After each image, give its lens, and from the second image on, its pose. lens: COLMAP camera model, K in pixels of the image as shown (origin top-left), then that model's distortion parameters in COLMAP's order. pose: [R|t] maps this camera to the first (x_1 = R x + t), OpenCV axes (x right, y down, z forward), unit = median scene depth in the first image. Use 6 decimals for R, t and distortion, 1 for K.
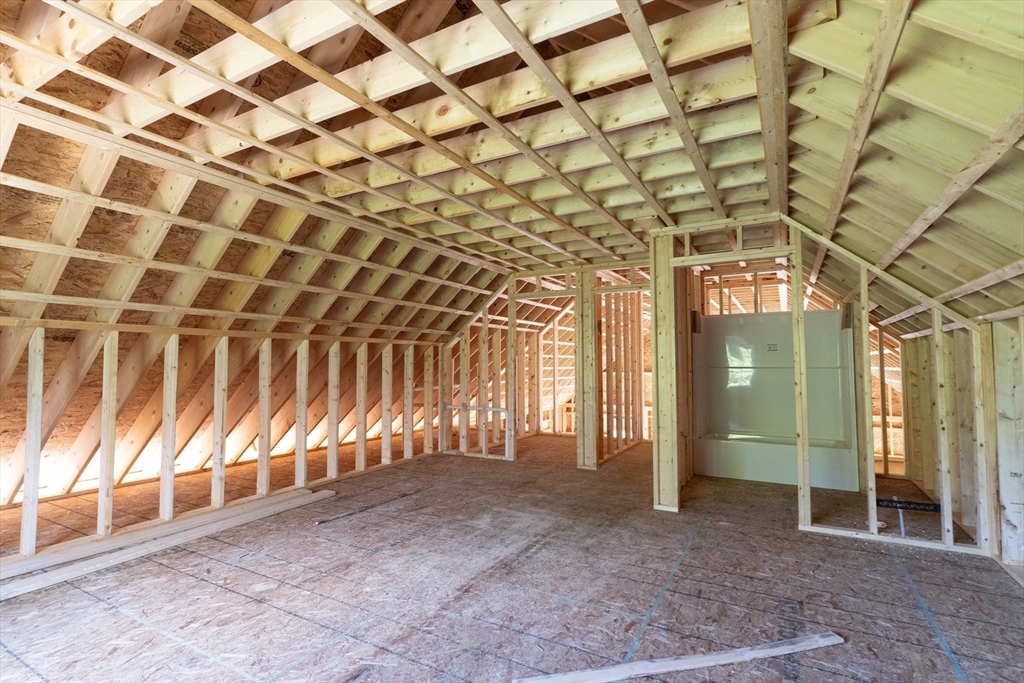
lens RADIAL K [[489.5, 0, 509.4], [0, 489.5, 342.5], [0, 0, 1]] dist [0.000336, -0.000342]
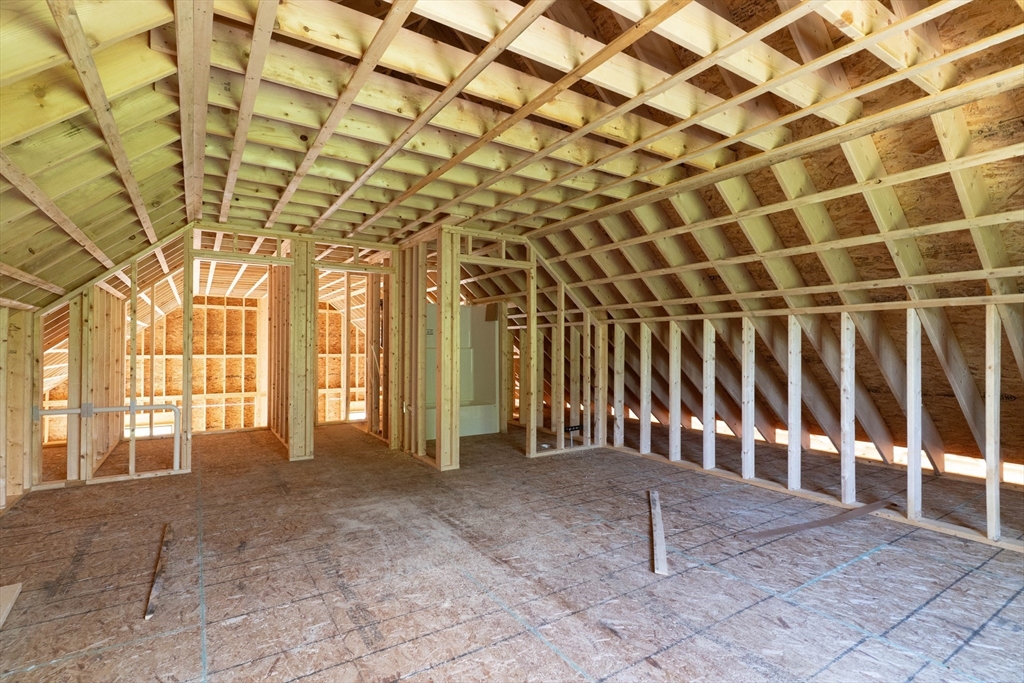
lens RADIAL K [[489.5, 0, 509.4], [0, 489.5, 342.5], [0, 0, 1]] dist [0.000336, -0.000342]
pose [[0.465480, 0.010674, 0.884994, -0.823043], [-0.041224, 0.999103, 0.009632, 0.028802], [-0.884098, -0.040967, 0.465503, 0.433563]]
